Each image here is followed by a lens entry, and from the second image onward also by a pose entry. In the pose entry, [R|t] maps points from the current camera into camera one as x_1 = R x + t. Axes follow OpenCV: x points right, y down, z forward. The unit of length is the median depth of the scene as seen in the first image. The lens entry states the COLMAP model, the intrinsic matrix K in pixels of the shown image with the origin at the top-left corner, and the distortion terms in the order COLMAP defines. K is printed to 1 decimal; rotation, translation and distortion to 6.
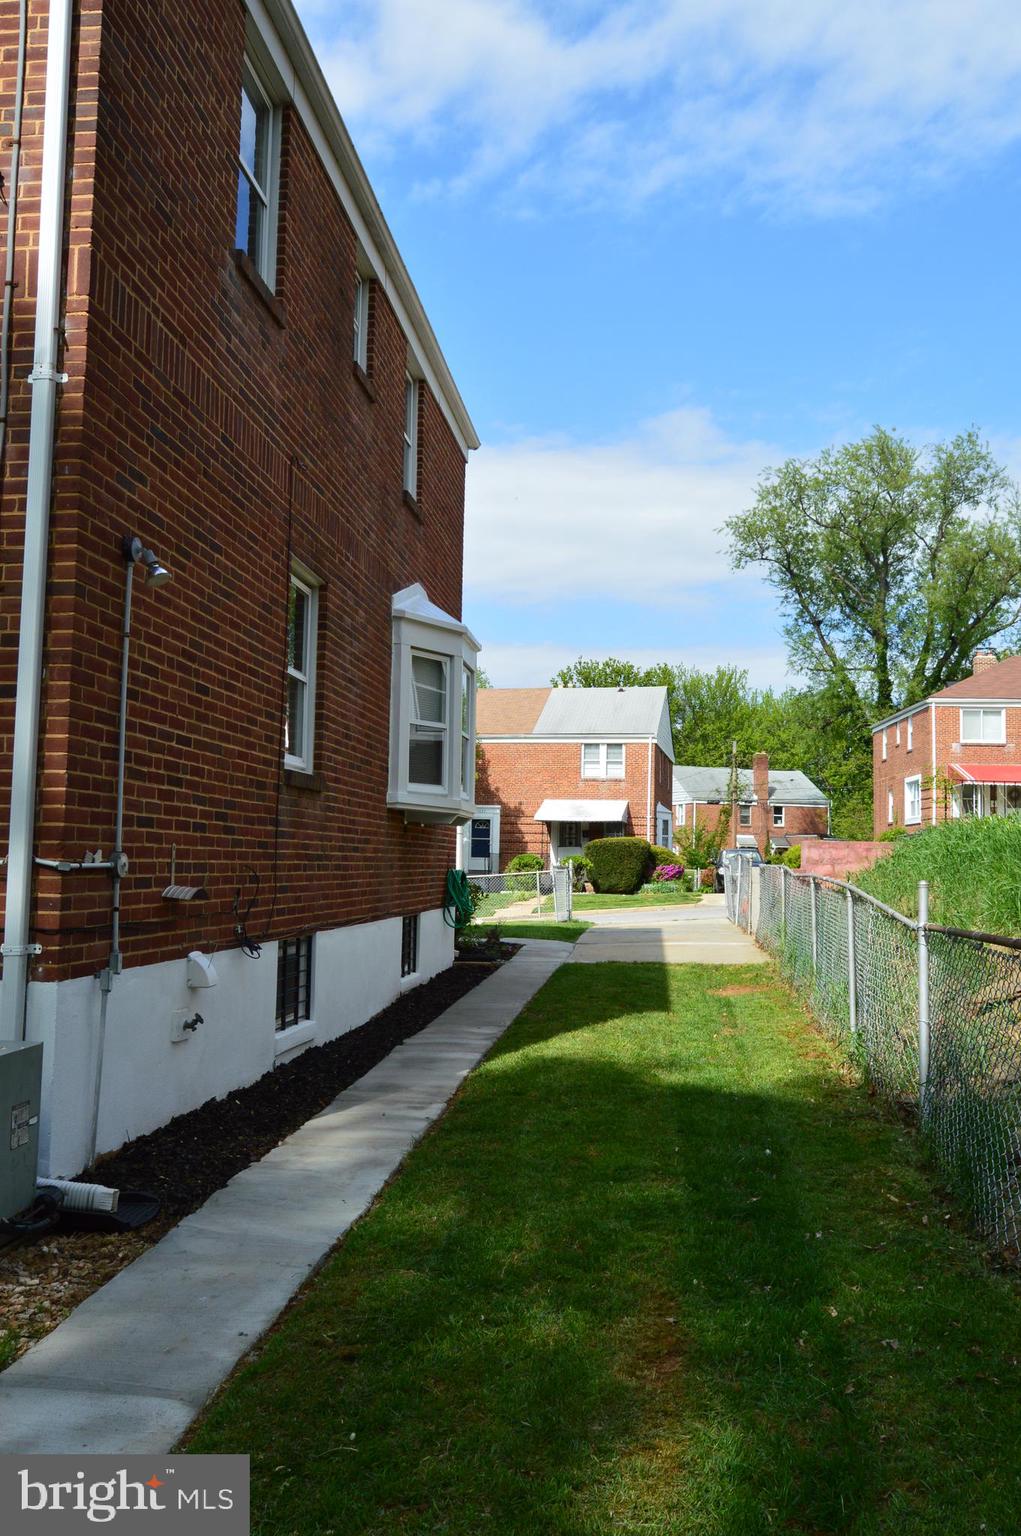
lens RADIAL K [[1218.6, 0, 574.8], [0, 1218.6, 705.4], [0, 0, 1]] dist [-0.007821, 0.012135]
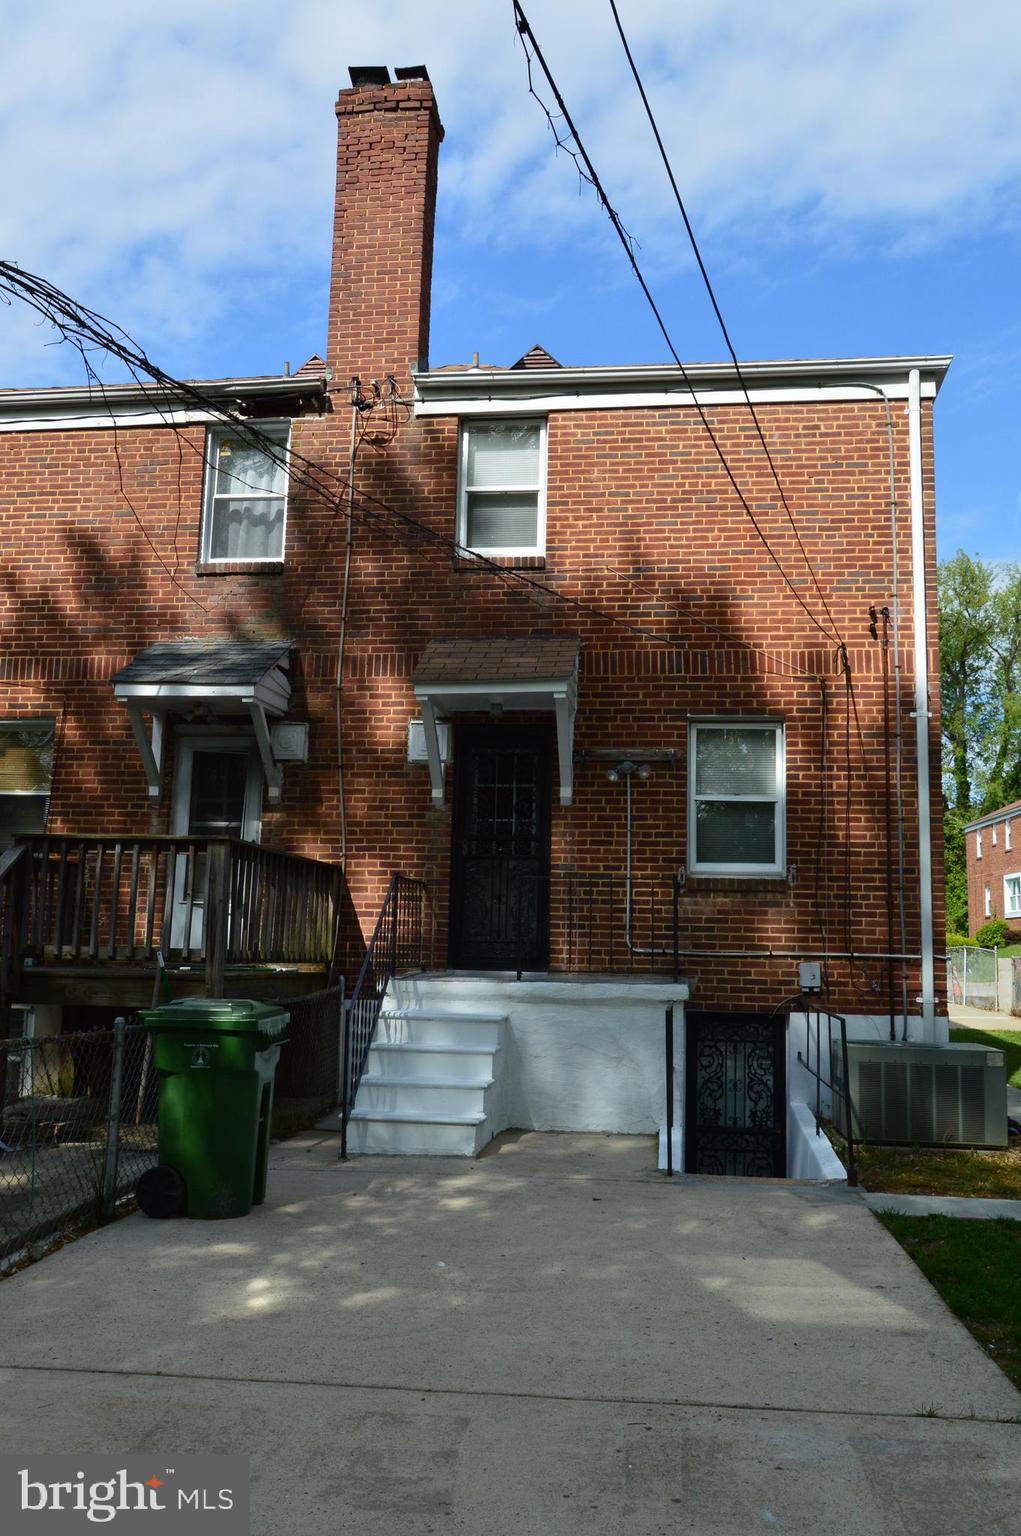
lens RADIAL K [[1218.6, 0, 566.9], [0, 1218.6, 708.0], [0, 0, 1]] dist [-0.007821, 0.012135]
pose [[0.999878, 0.000536, -0.015601, -0.084086], [-0.001605, 0.997642, -0.068609, -0.011881], [0.015528, 0.068625, 0.997522, -0.086972]]
